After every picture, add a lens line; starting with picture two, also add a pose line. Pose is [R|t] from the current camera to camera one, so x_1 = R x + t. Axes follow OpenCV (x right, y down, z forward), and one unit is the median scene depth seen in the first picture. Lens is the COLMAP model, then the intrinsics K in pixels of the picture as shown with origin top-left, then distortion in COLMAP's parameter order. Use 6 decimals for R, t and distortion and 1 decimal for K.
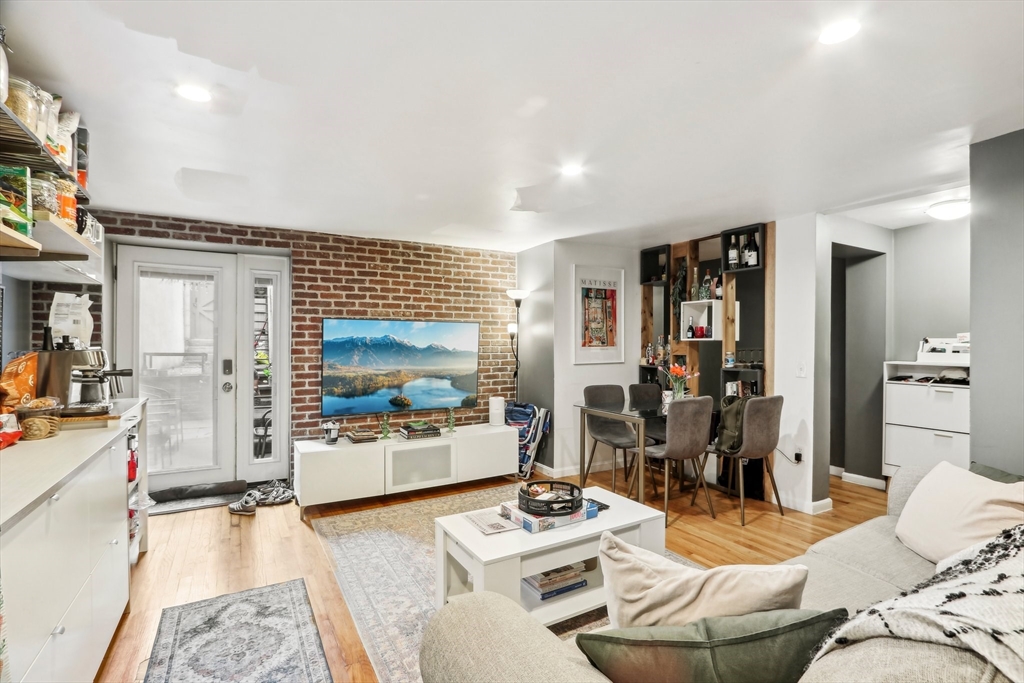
lens RADIAL K [[502.1, 0, 507.1], [0, 502.1, 334.4], [0, 0, 1]] dist [-0.013357, 0.001635]
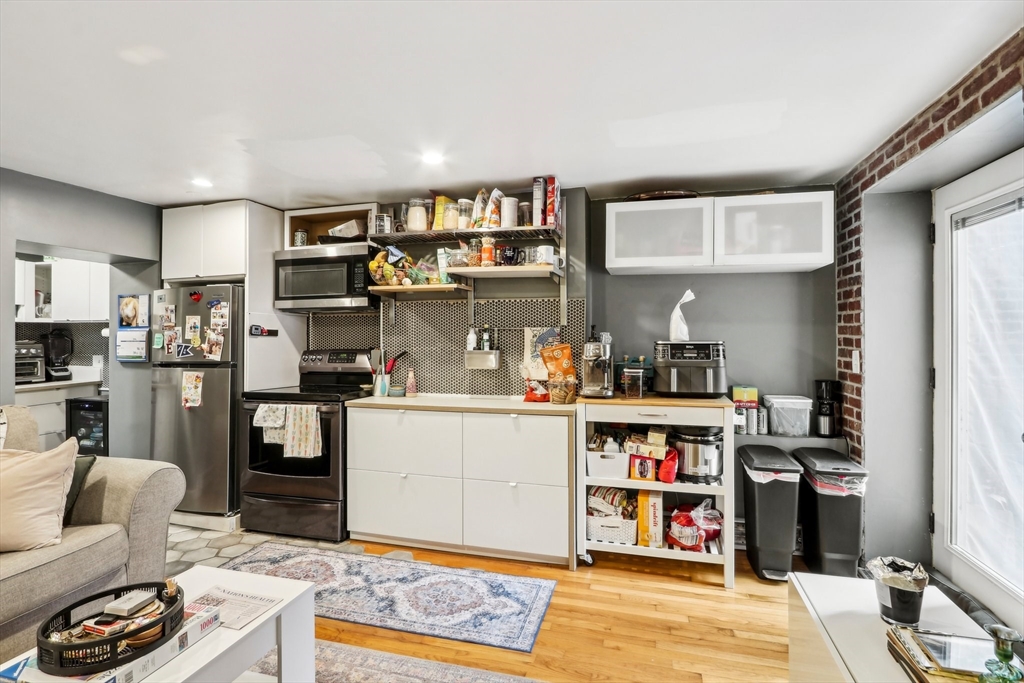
lens RADIAL K [[517.7, 0, 504.7], [0, 517.7, 334.0], [0, 0, 1]] dist [-0.017347, 0.001732]
pose [[-0.727158, -0.011286, -0.686377, 0.086245], [-0.001066, 0.999882, -0.015311, 0.018216], [0.686469, -0.010402, -0.727084, 0.916022]]
